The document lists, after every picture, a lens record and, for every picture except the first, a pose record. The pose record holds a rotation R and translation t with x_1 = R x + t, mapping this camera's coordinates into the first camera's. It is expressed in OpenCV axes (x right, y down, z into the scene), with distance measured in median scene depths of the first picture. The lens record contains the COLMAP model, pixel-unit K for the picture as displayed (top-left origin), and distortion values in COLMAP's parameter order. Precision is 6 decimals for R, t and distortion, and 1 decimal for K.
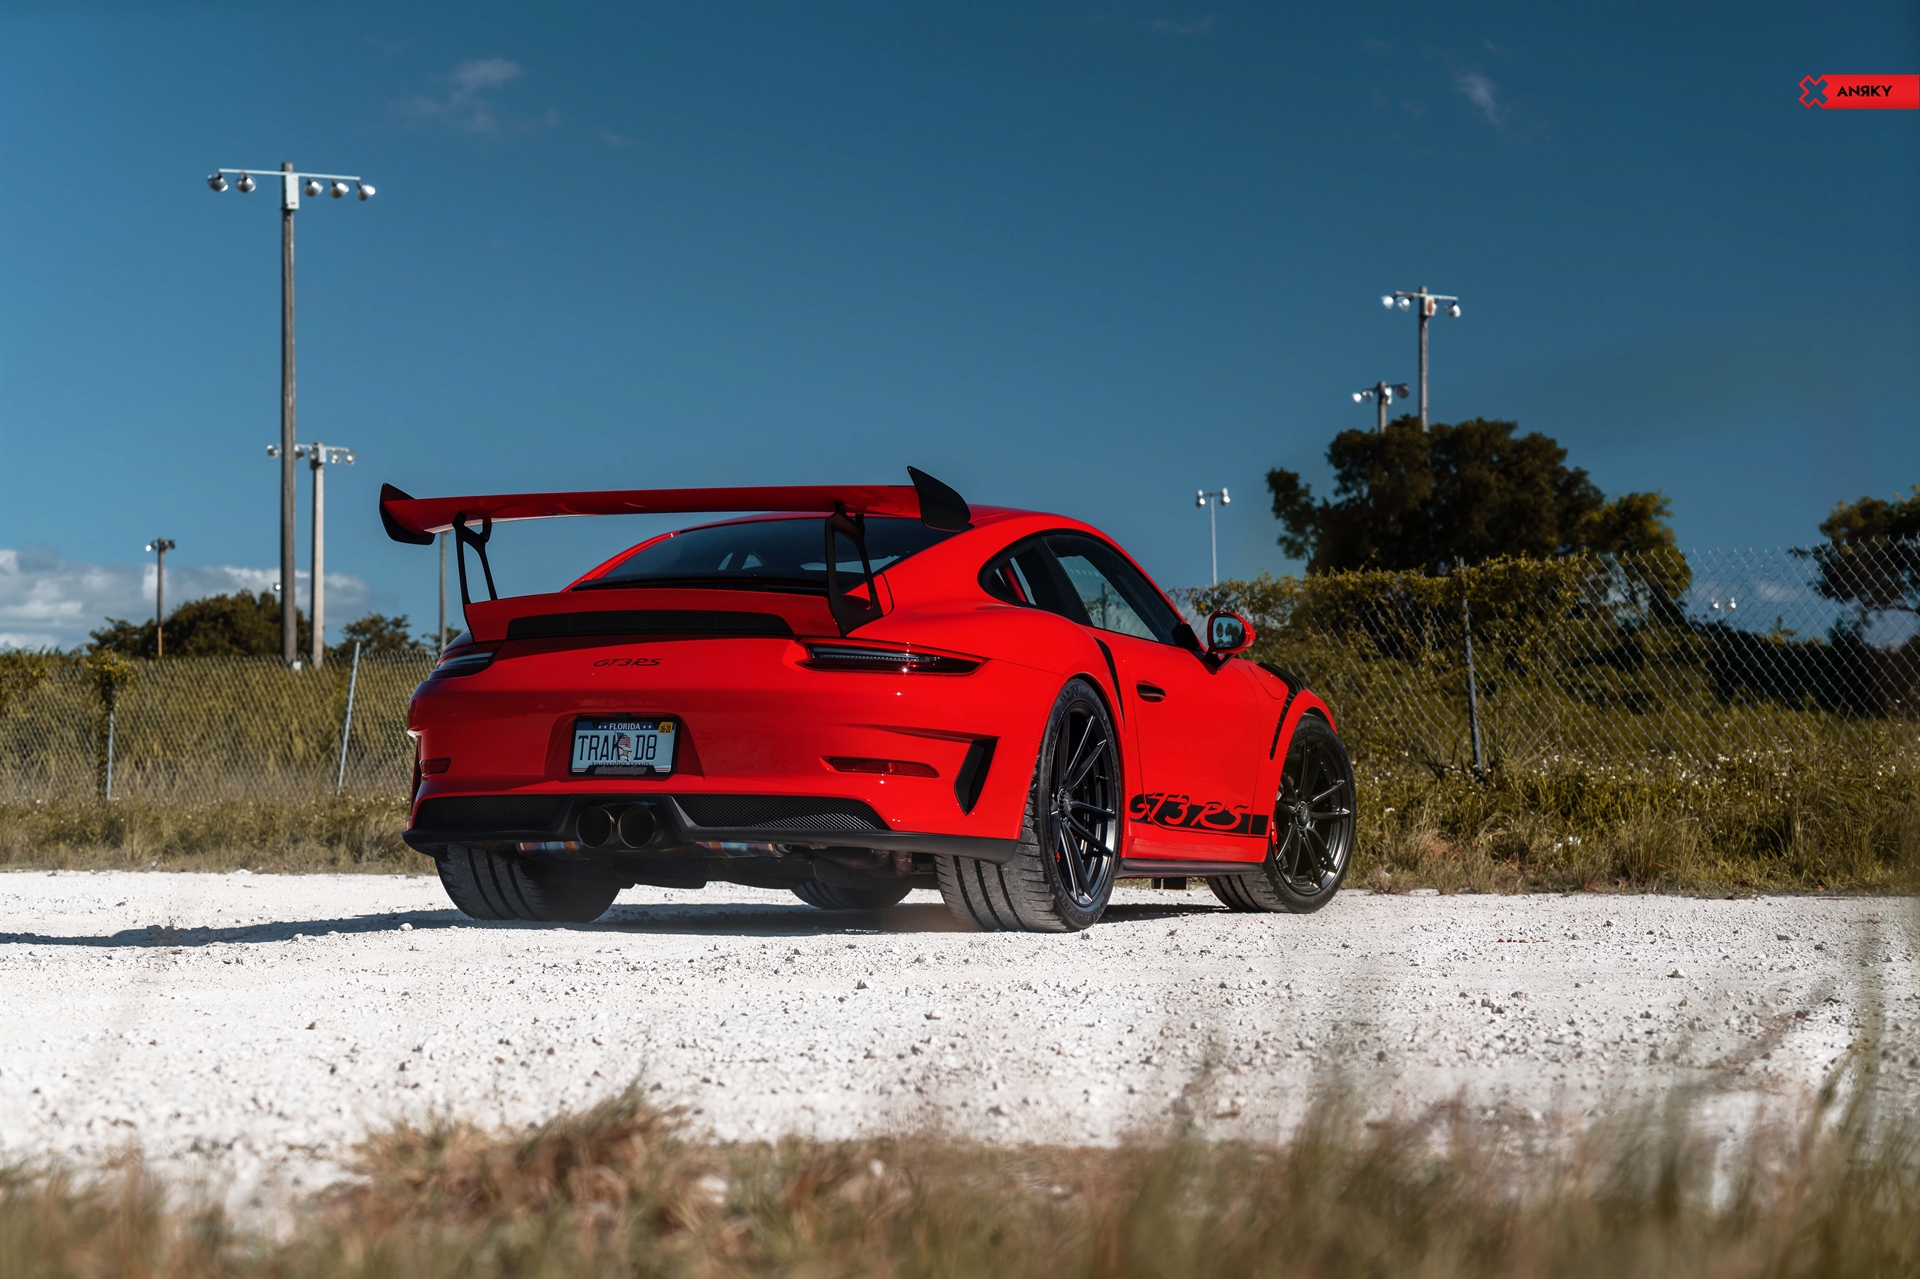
lens RADIAL K [[3811.7, 0, 962.4], [0, 3811.7, 639.0], [0, 0, 1]] dist [-0.135207, 0.000000]
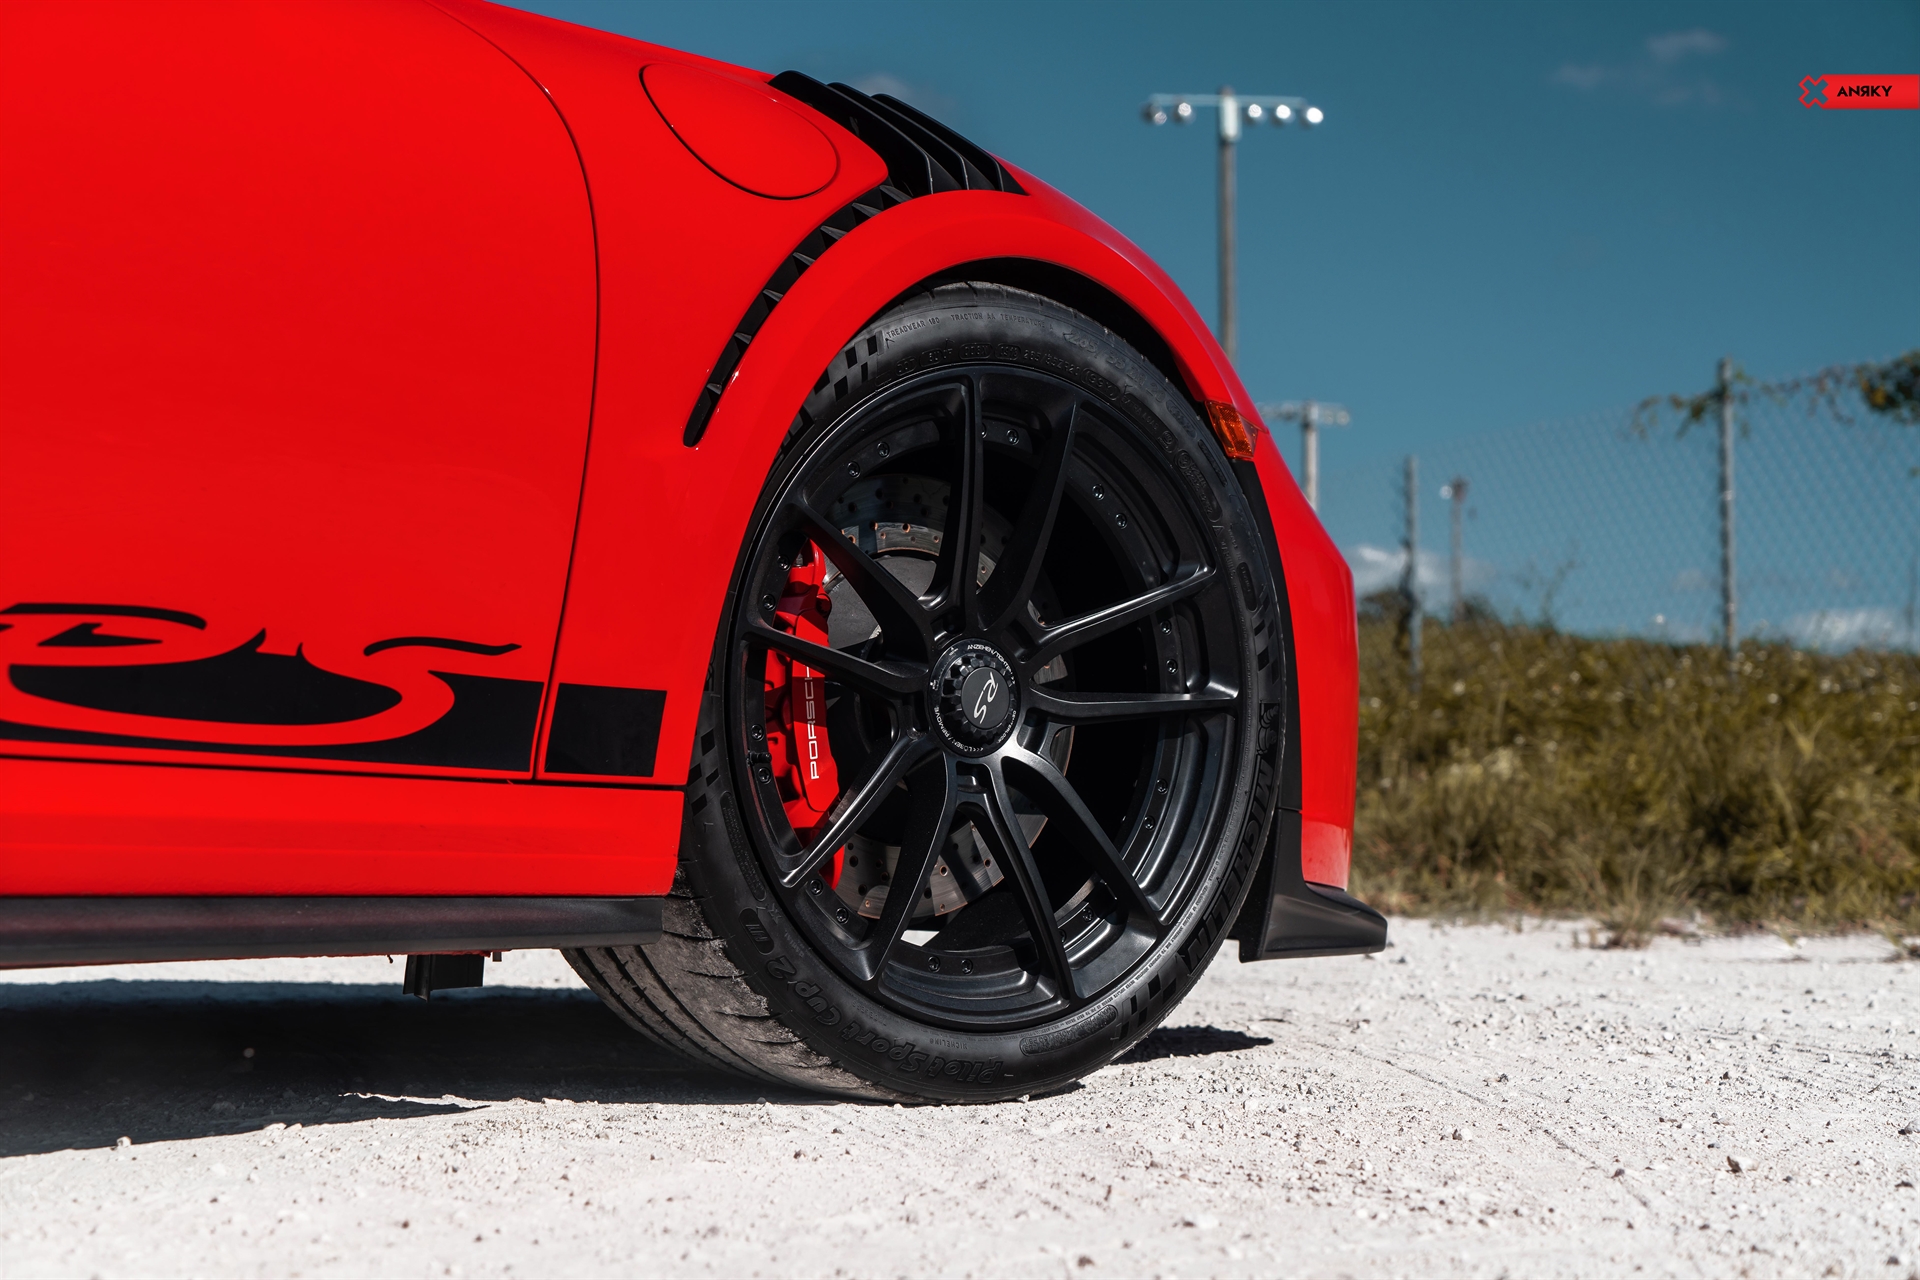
lens RADIAL K [[3811.7, 0, 958.0], [0, 3811.7, 641.6], [0, 0, 1]] dist [-0.135207, 0.000000]
pose [[0.959869, -0.009843, -0.280275, 0.155997], [0.011423, 0.999927, 0.004005, 0.041578], [0.280215, -0.007046, 0.959911, 0.763682]]
